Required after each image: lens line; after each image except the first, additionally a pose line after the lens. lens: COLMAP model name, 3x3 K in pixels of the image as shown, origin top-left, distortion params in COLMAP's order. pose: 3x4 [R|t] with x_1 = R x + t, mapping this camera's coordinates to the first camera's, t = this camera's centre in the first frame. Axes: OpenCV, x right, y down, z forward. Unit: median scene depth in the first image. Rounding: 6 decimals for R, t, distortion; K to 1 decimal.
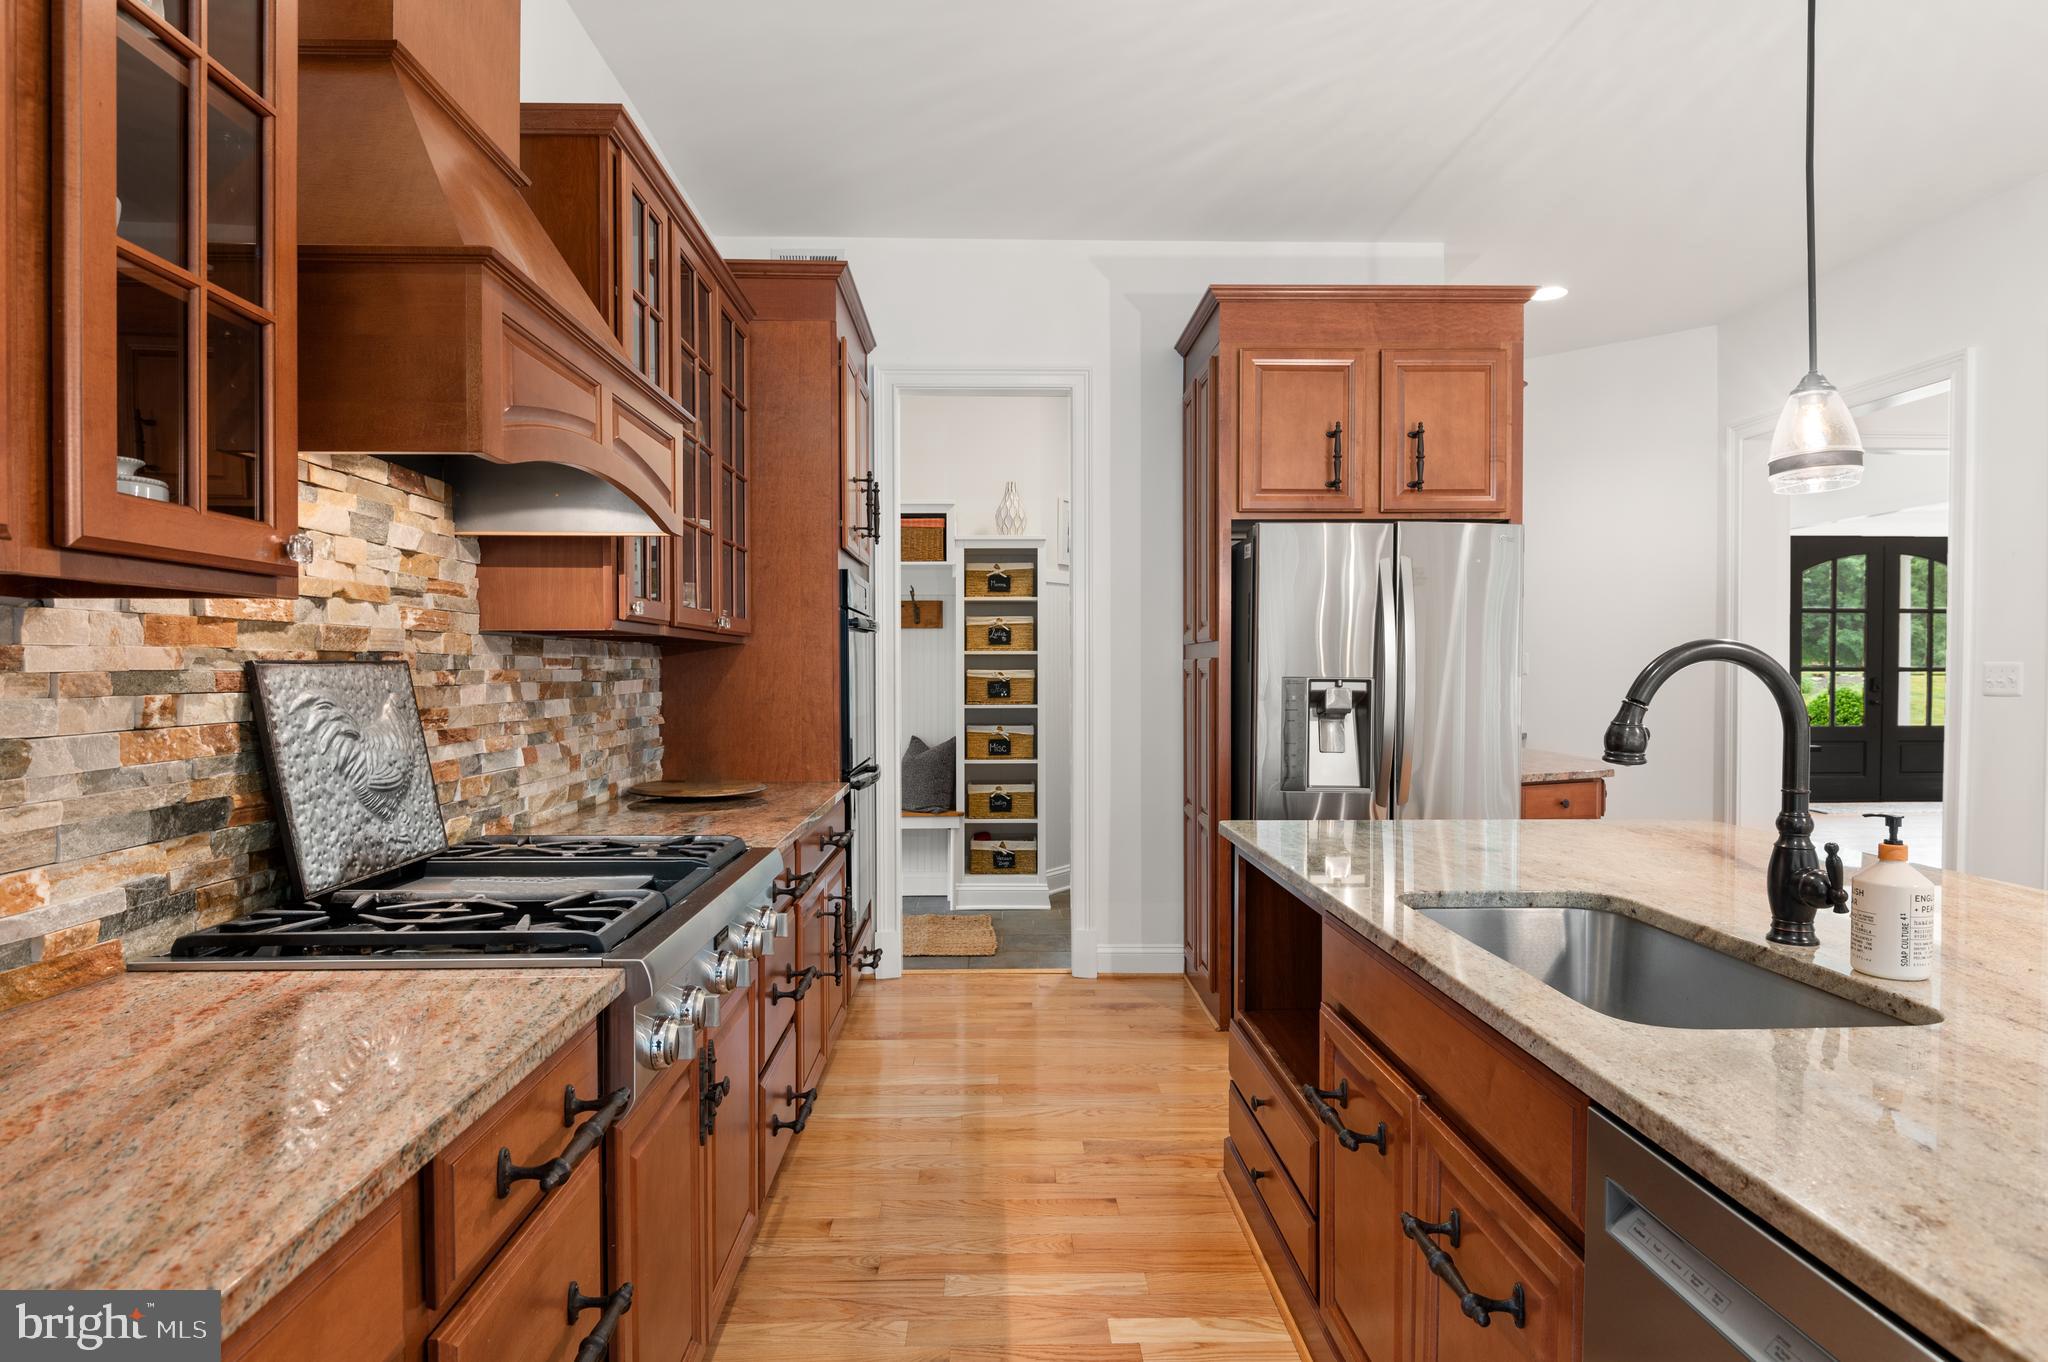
lens RADIAL K [[1112.5, 0, 1025.9], [0, 1112.5, 686.0], [0, 0, 1]] dist [-0.007341, -0.004081]
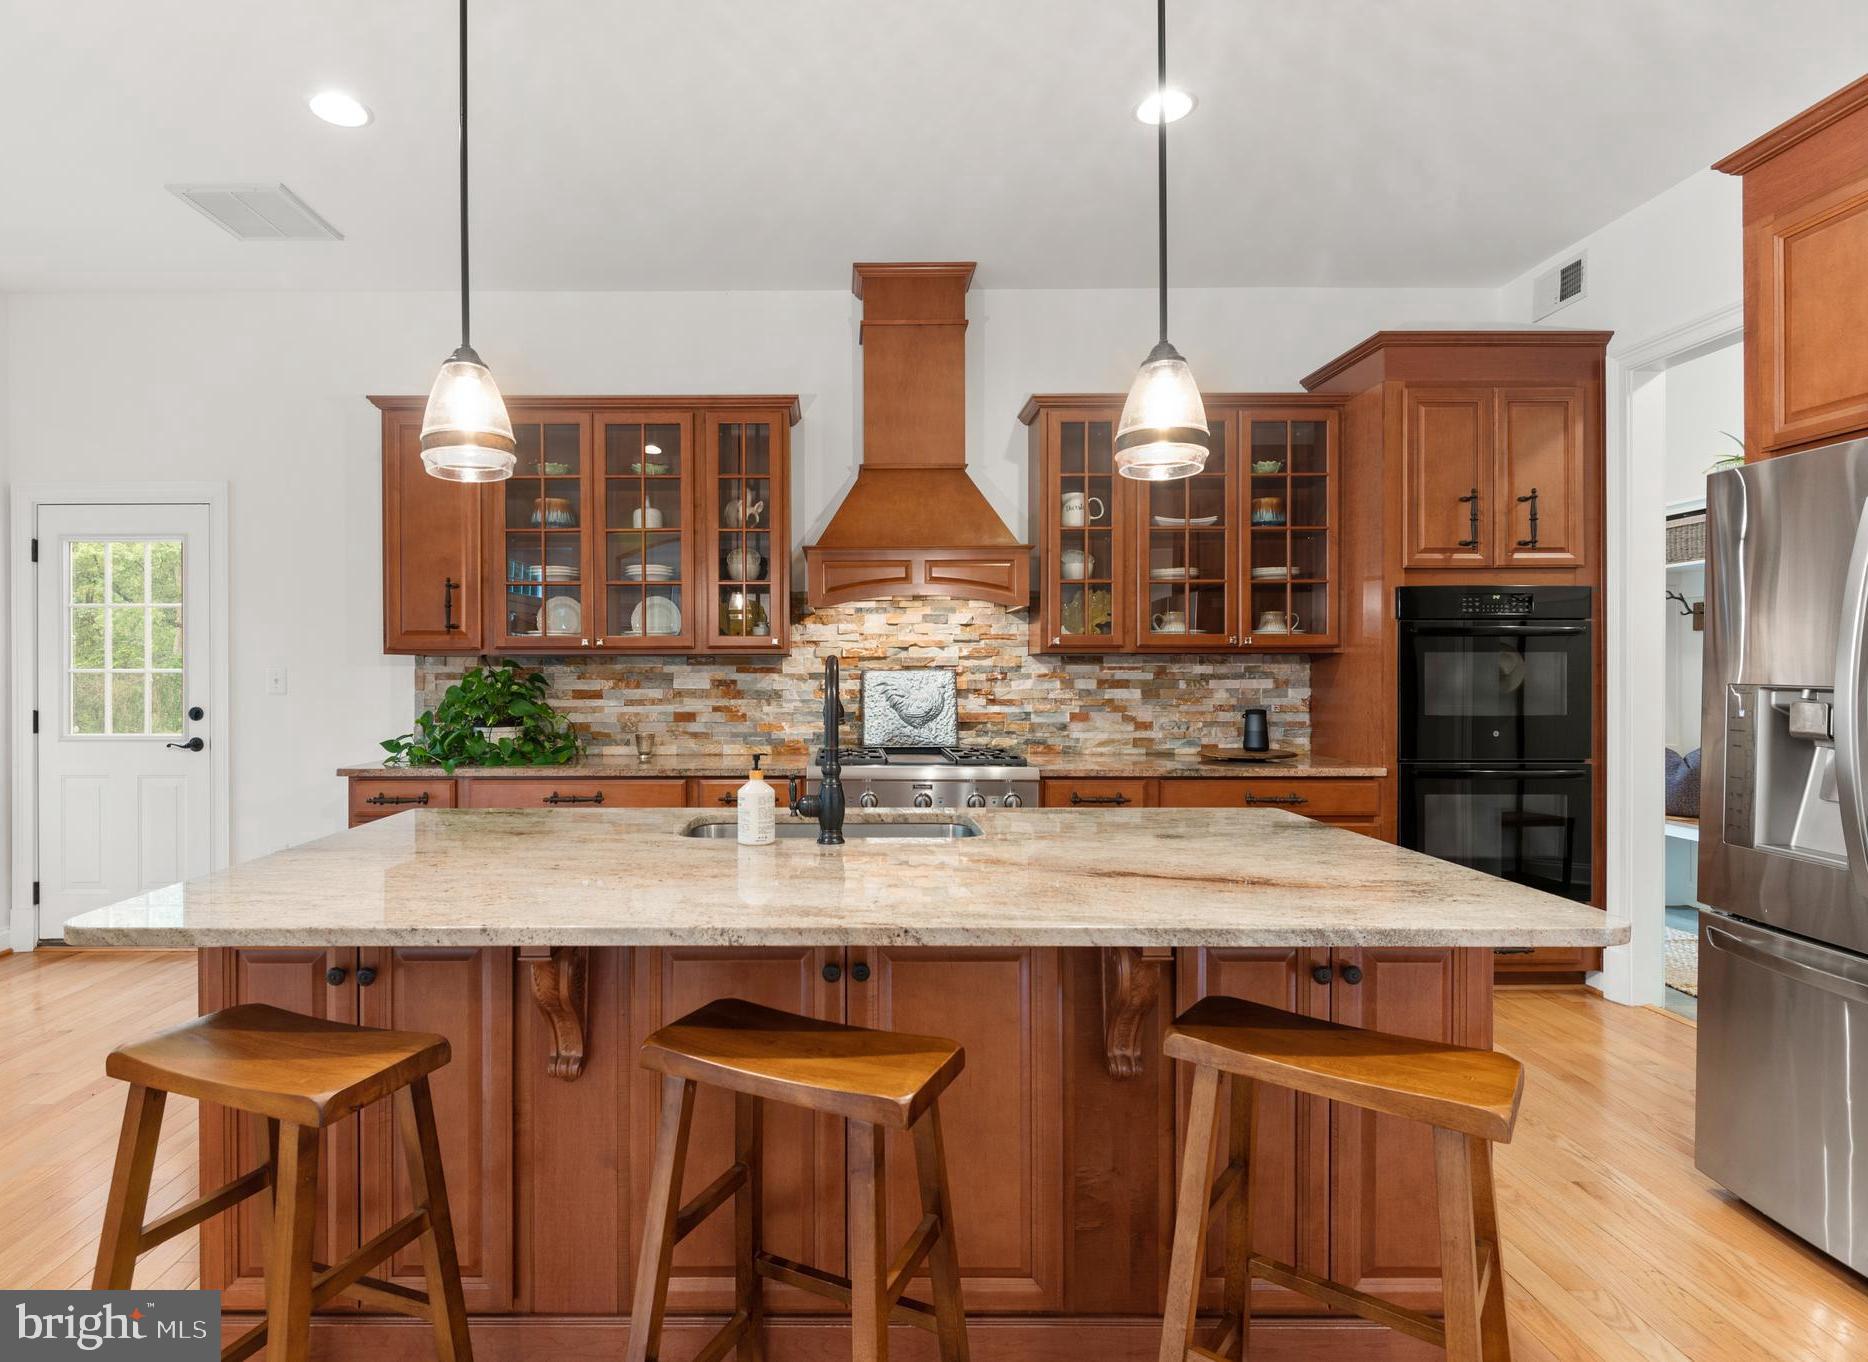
lens RADIAL K [[936.9, 0, 841.9], [0, 936.9, 684.4], [0, 0, 1]] dist [0.015778, -0.004720]
pose [[-0.029959, 0.013572, -0.999459, 1.721556], [-0.015260, 0.999785, 0.014034, -0.015658], [0.999435, 0.015672, -0.029746, 0.888142]]
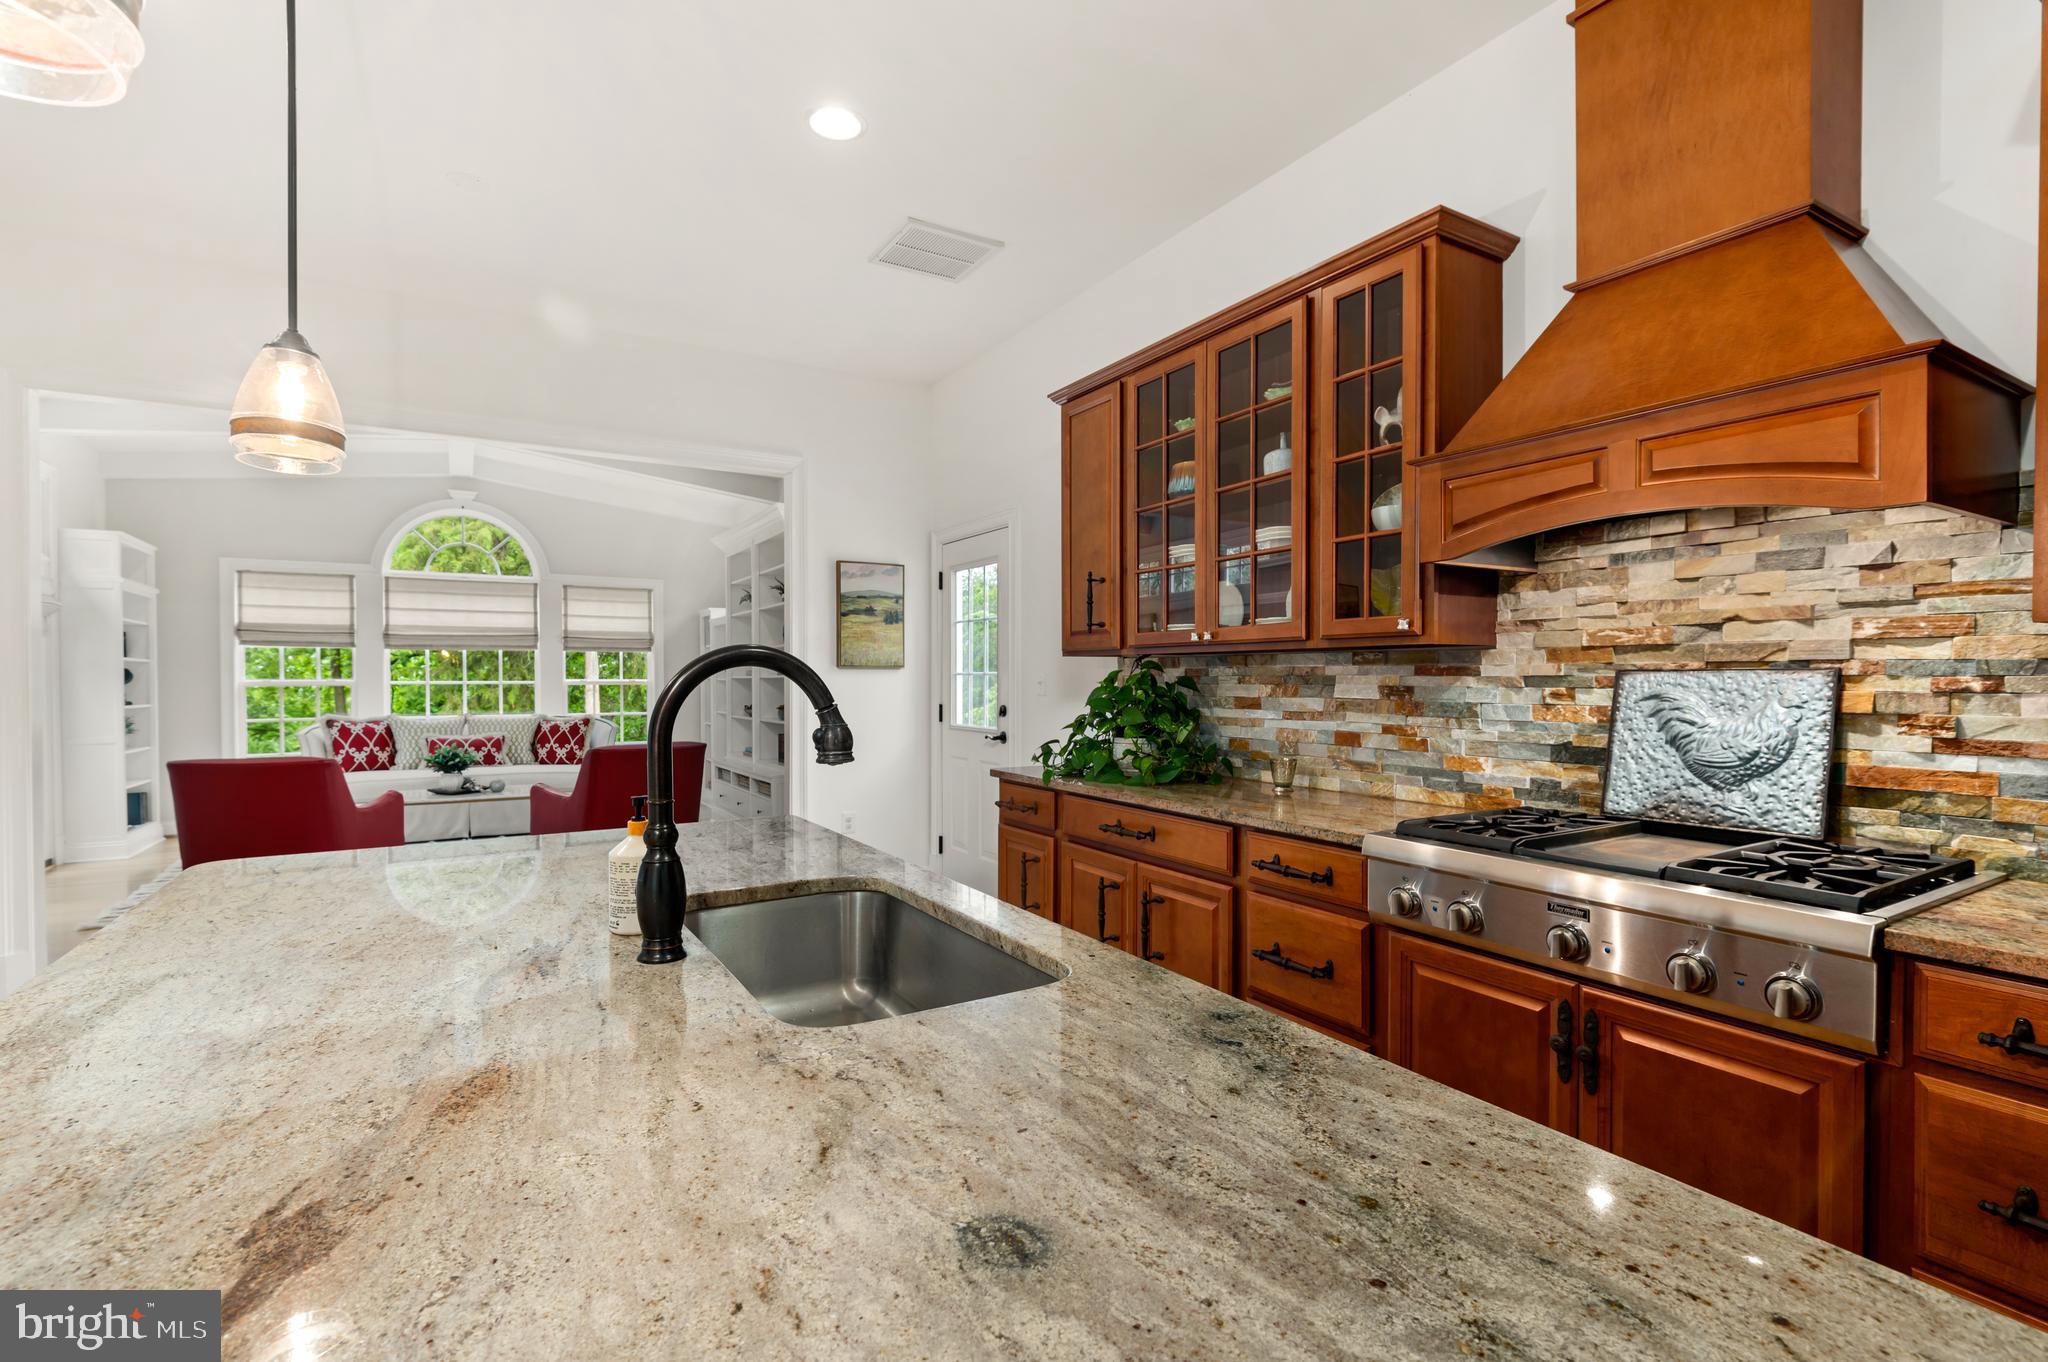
lens RADIAL K [[942.3, 0, 1021.2], [0, 942.3, 690.6], [0, 0, 1]] dist [0.011130, -0.010470]
pose [[-0.874321, 0.007340, -0.485293, 0.686280], [-0.008008, 0.999531, 0.029546, -0.023162], [0.485282, 0.029719, -0.873852, 1.577228]]
